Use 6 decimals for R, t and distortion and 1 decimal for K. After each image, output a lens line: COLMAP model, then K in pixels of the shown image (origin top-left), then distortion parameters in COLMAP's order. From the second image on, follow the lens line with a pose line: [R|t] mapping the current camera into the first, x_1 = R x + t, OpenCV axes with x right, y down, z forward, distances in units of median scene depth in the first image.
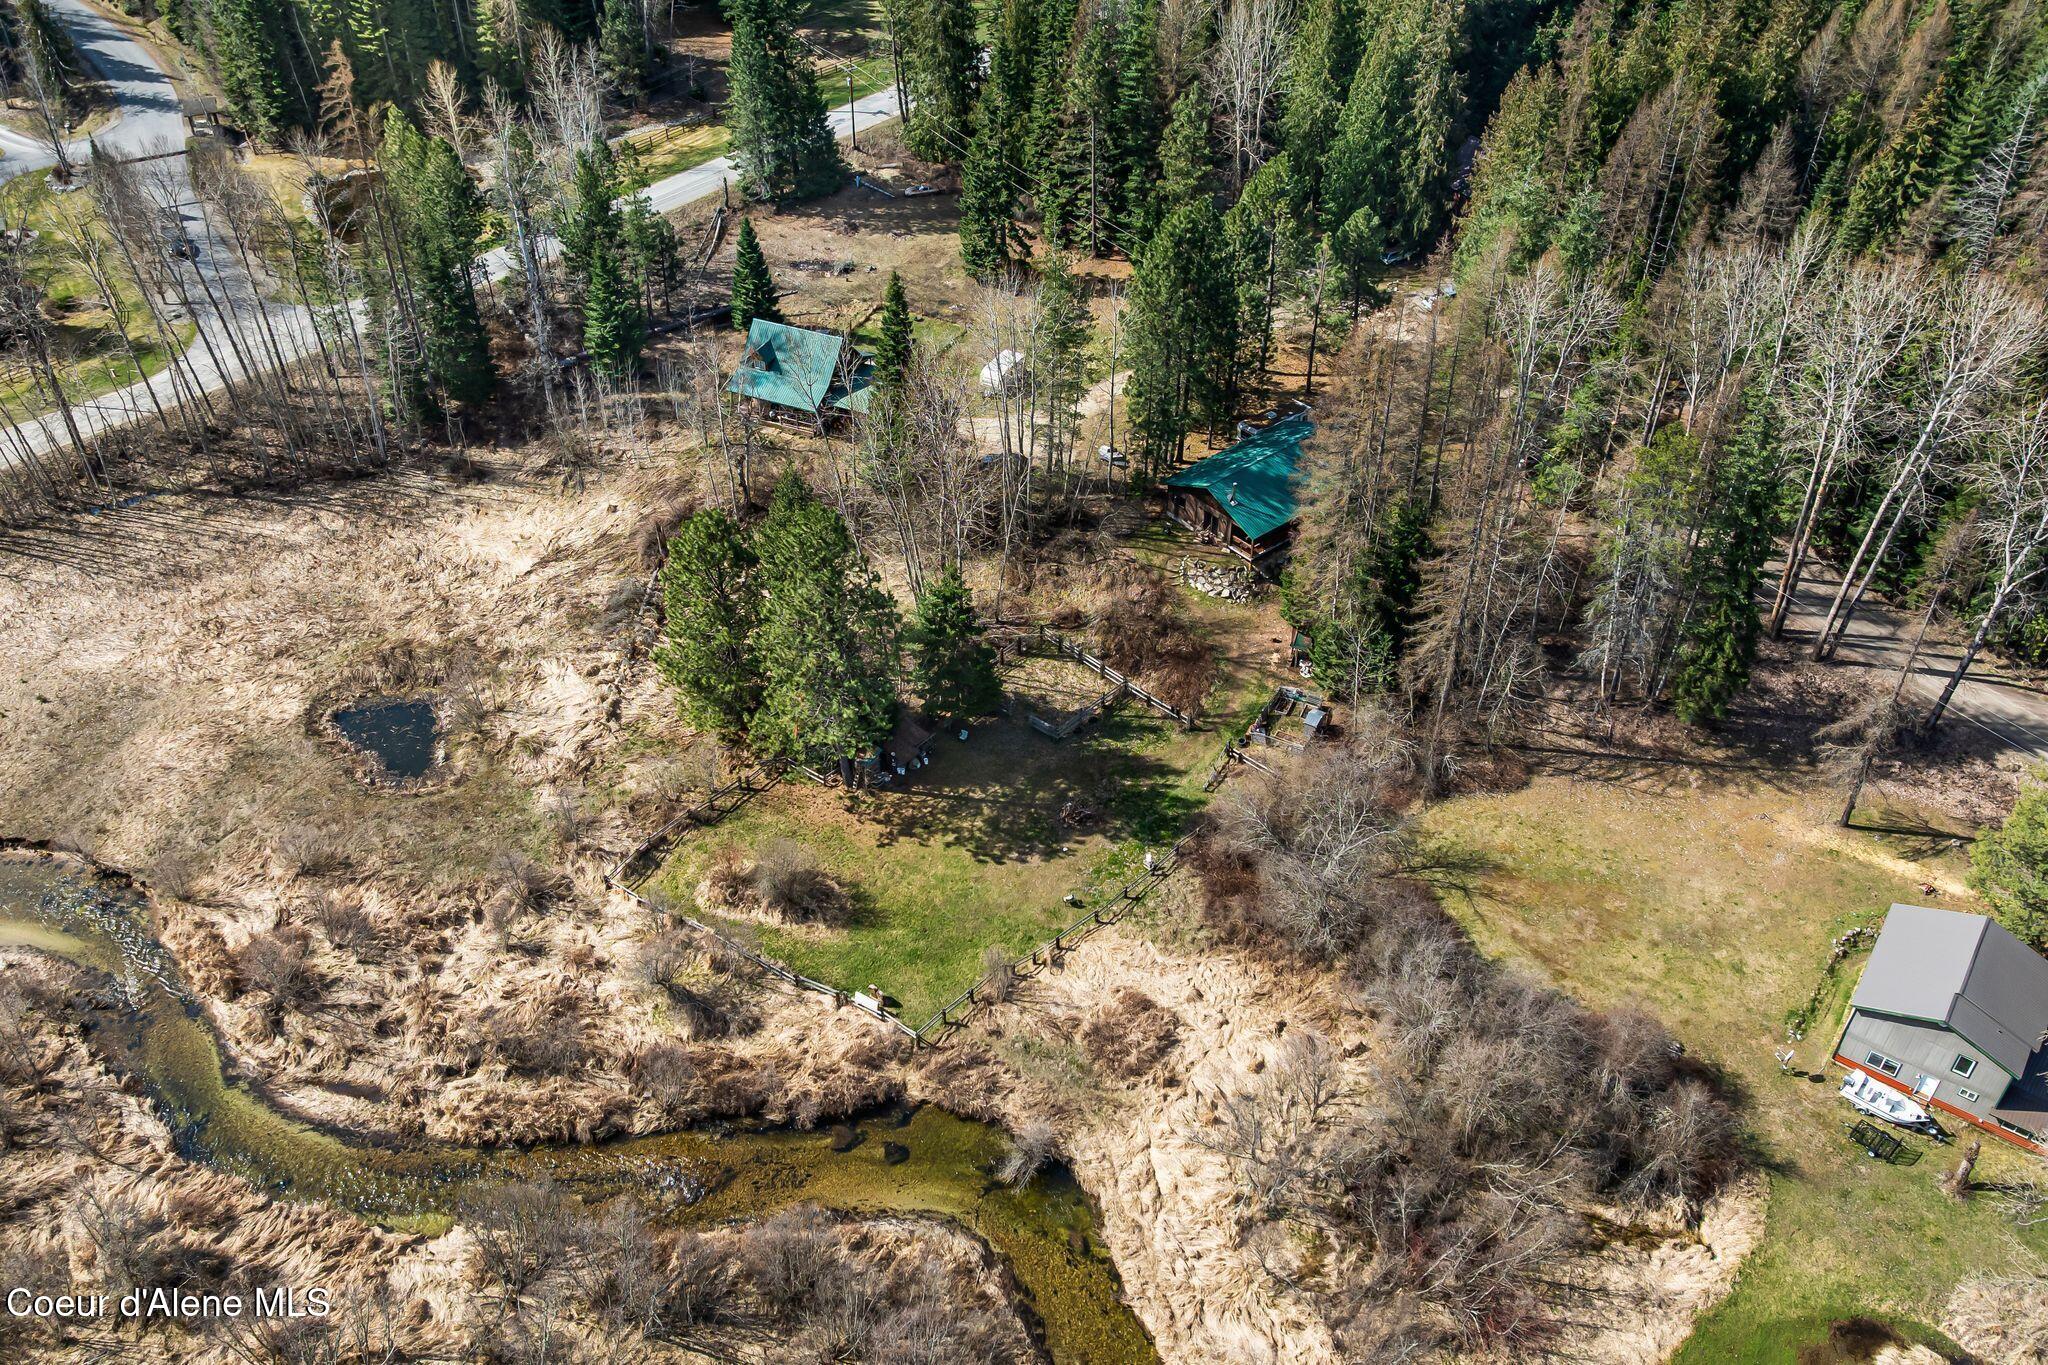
lens RADIAL K [[1709.2, 0, 1034.6], [0, 1709.2, 671.9], [0, 0, 1]] dist [-0.010848, -0.024767]
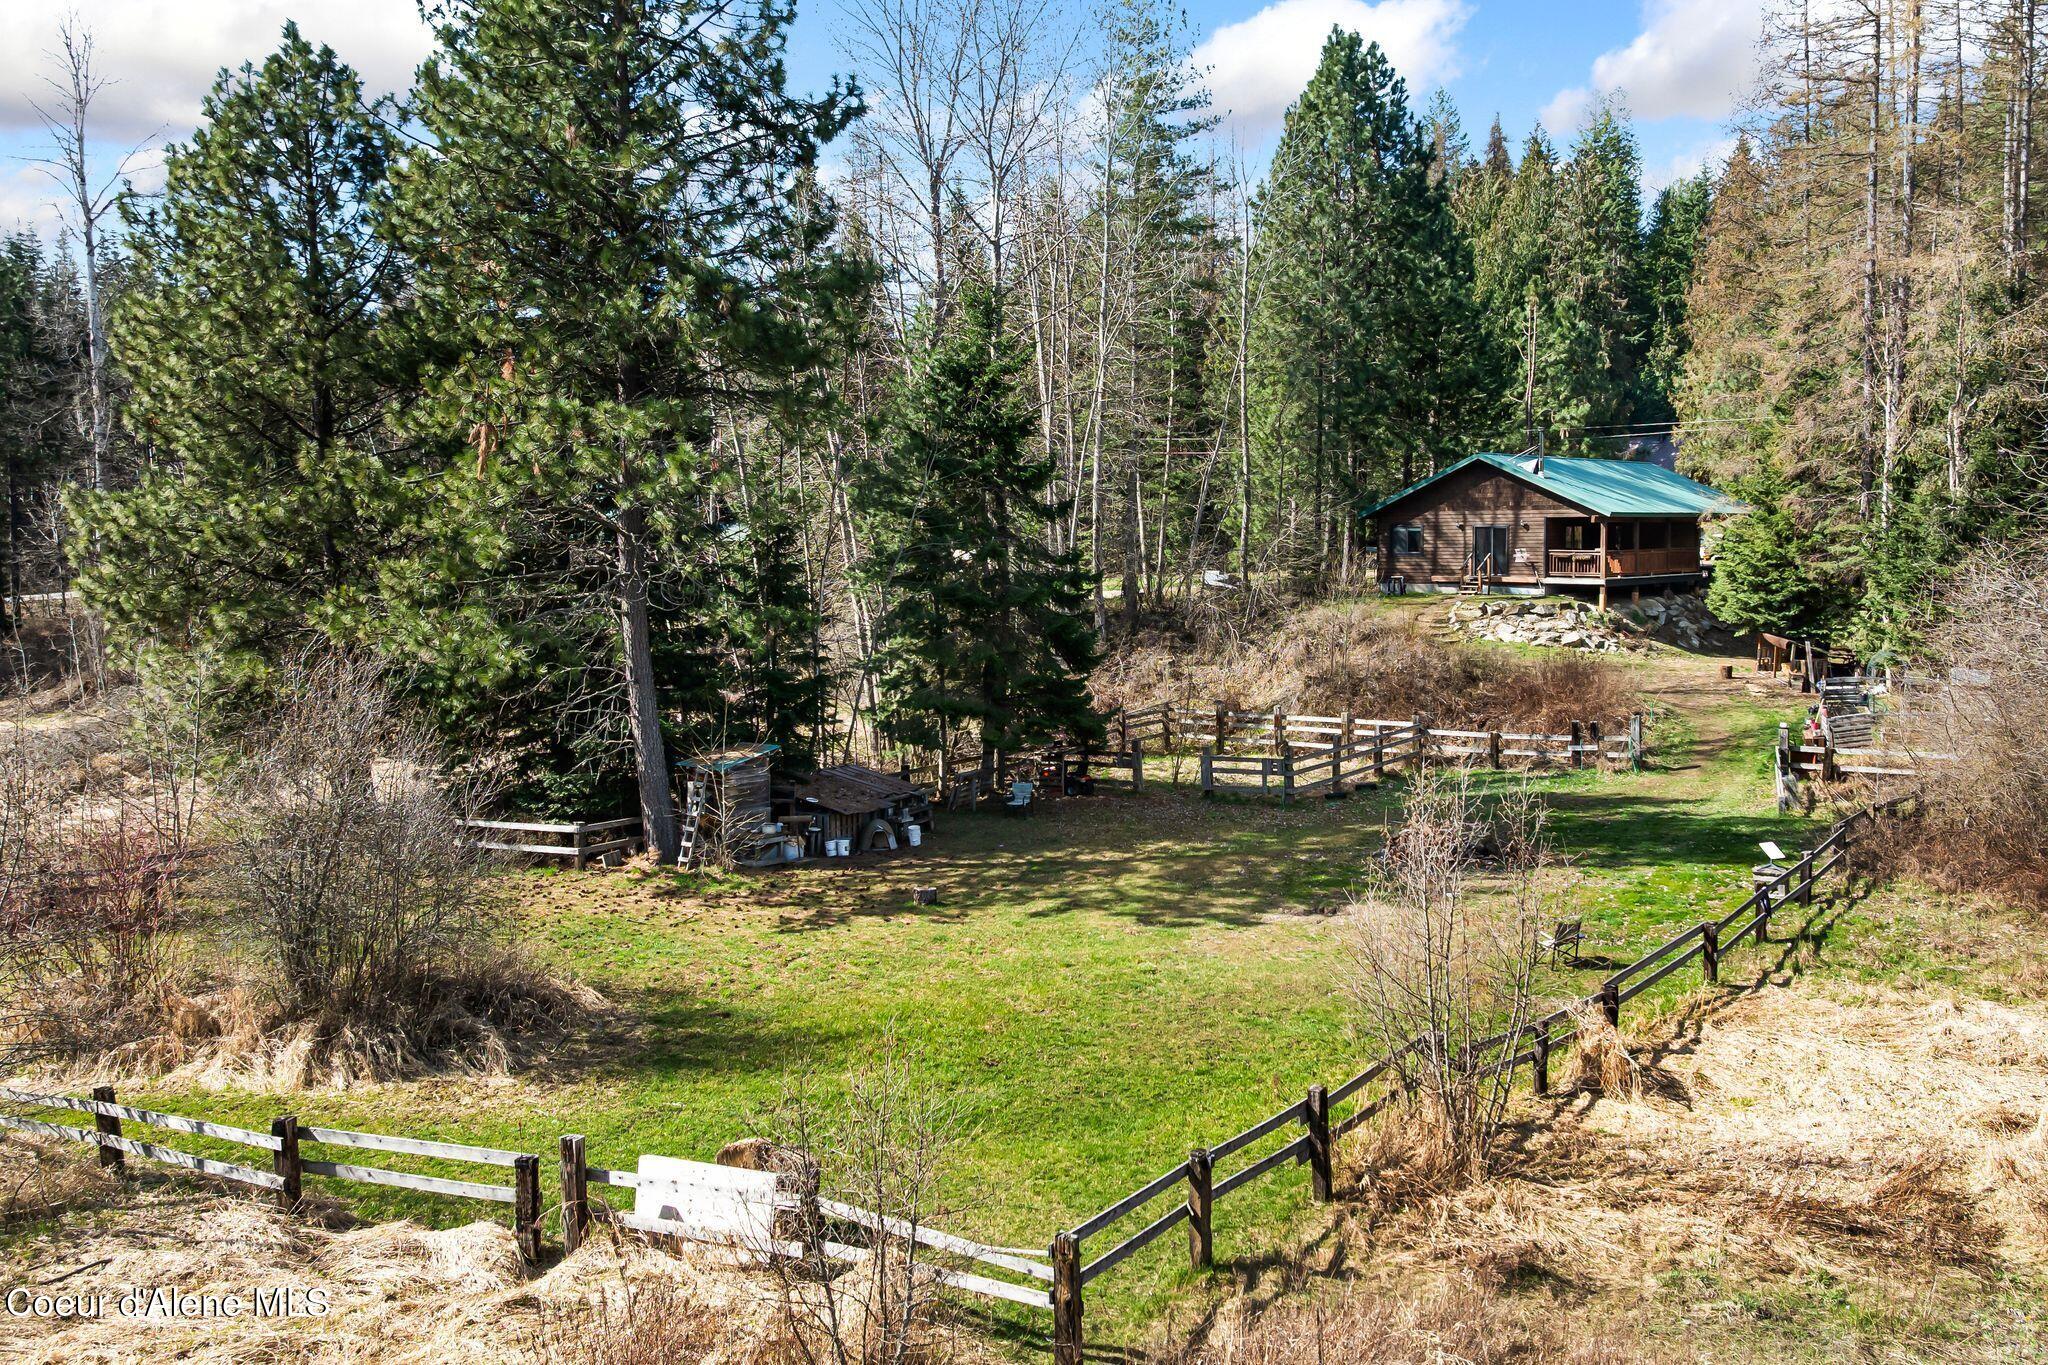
lens RADIAL K [[1705.3, 0, 1128.4], [0, 1705.3, 674.7], [0, 0, 1]] dist [-0.020524, -0.016328]
pose [[0.989399, -0.023966, 0.143234, -0.071371], [0.100638, 0.824221, -0.557254, 0.218433], [-0.104701, 0.565761, 0.817895, 0.740914]]
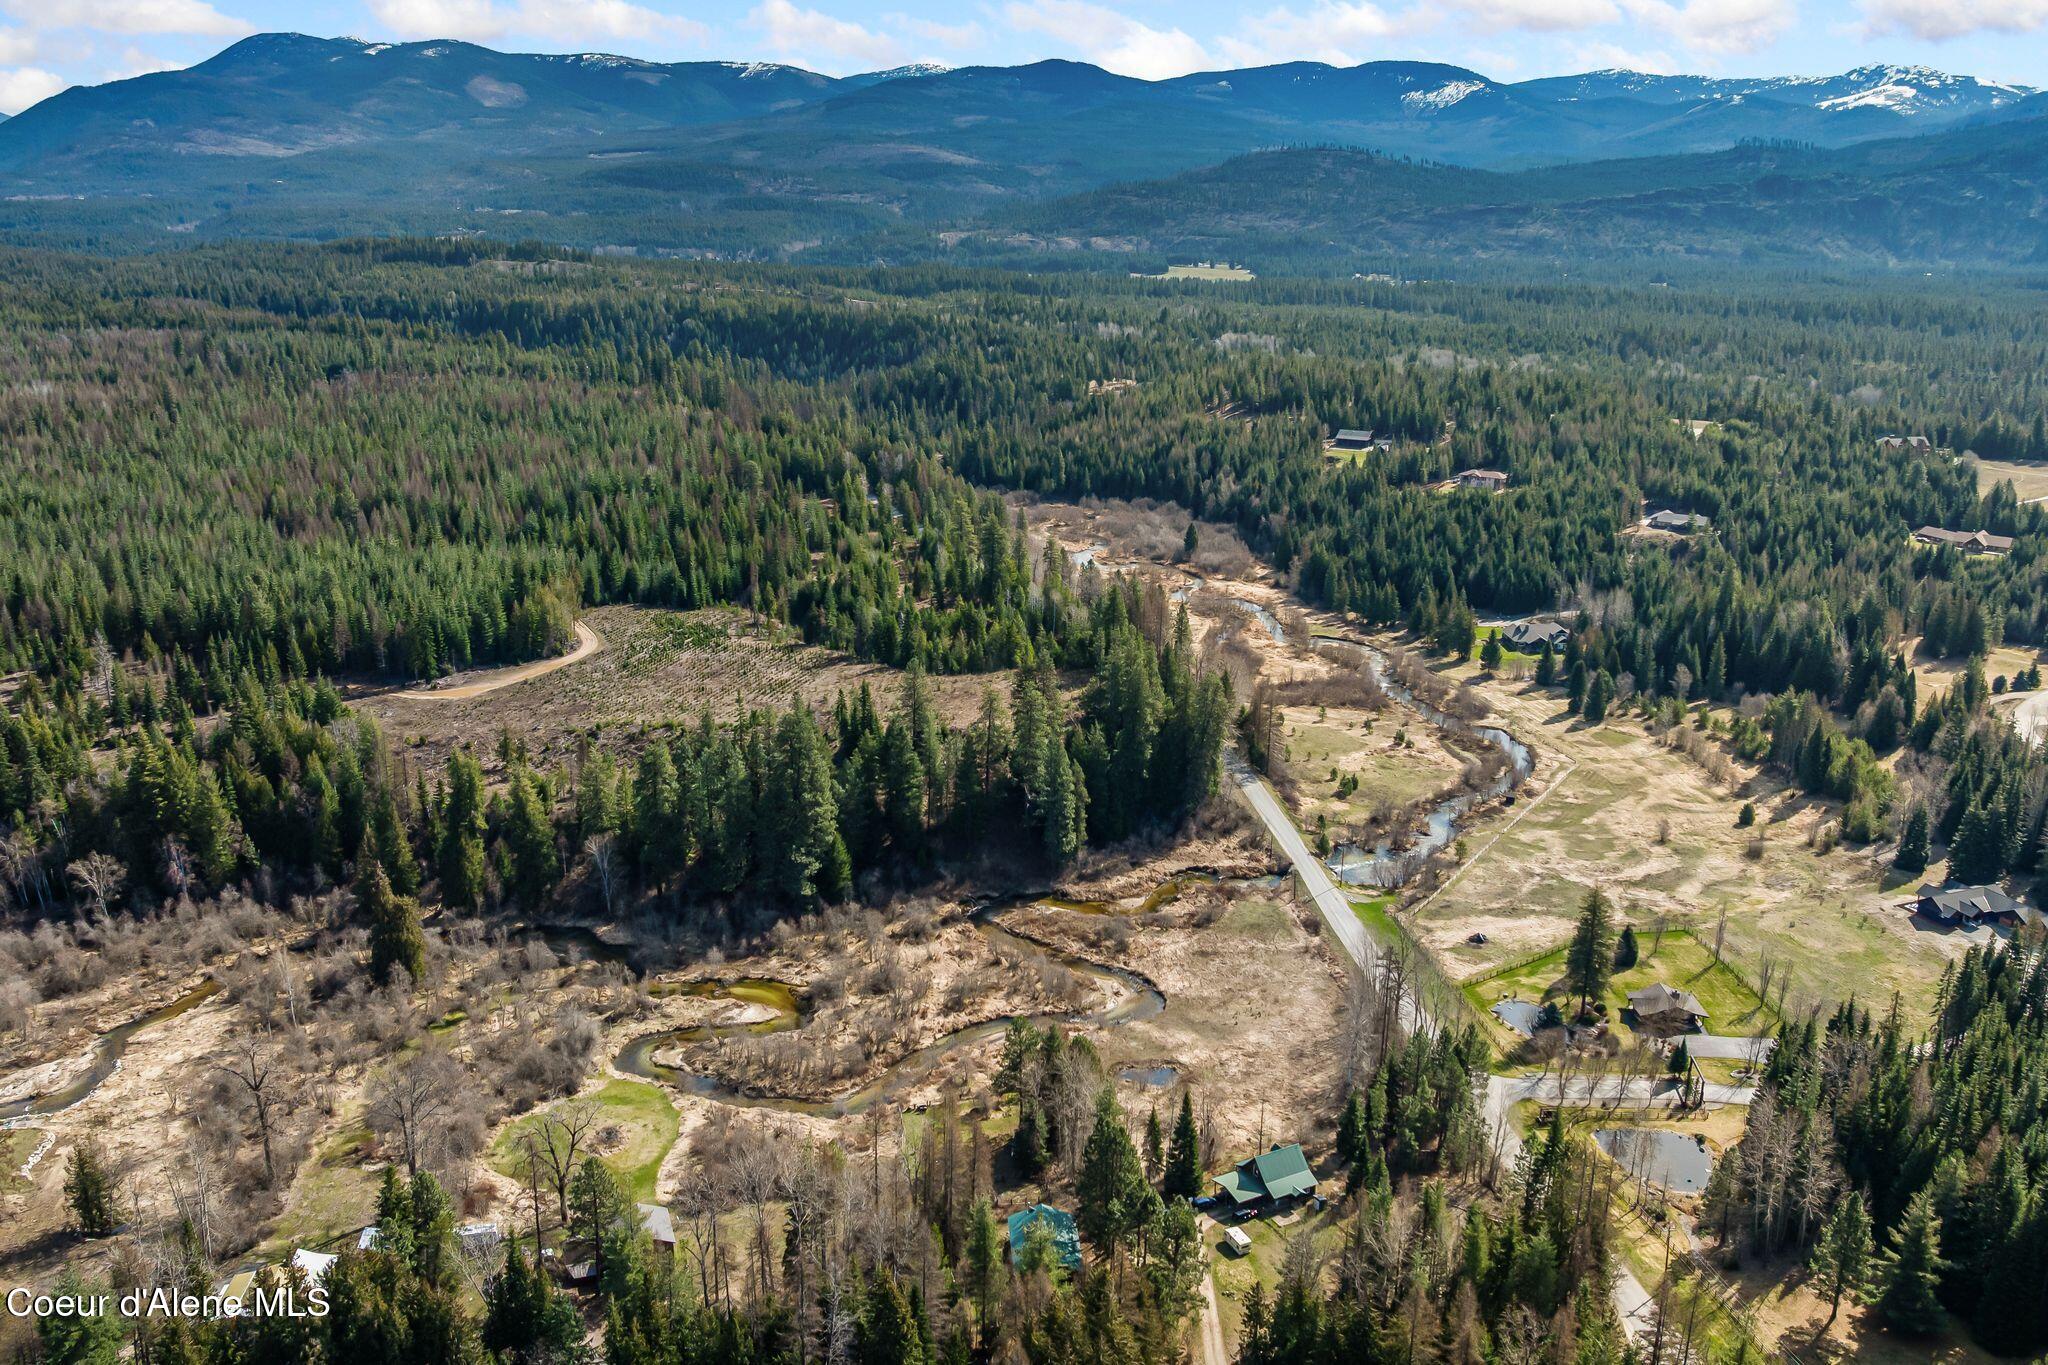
lens RADIAL K [[1709.2, 0, 1034.6], [0, 1709.2, 671.9], [0, 0, 1]] dist [-0.010848, -0.024767]
pose [[-0.590853, 0.205106, -0.780272, 1.695430], [-0.523771, 0.638097, 0.564354, -1.803913], [0.613642, 0.742134, -0.269593, 1.200955]]
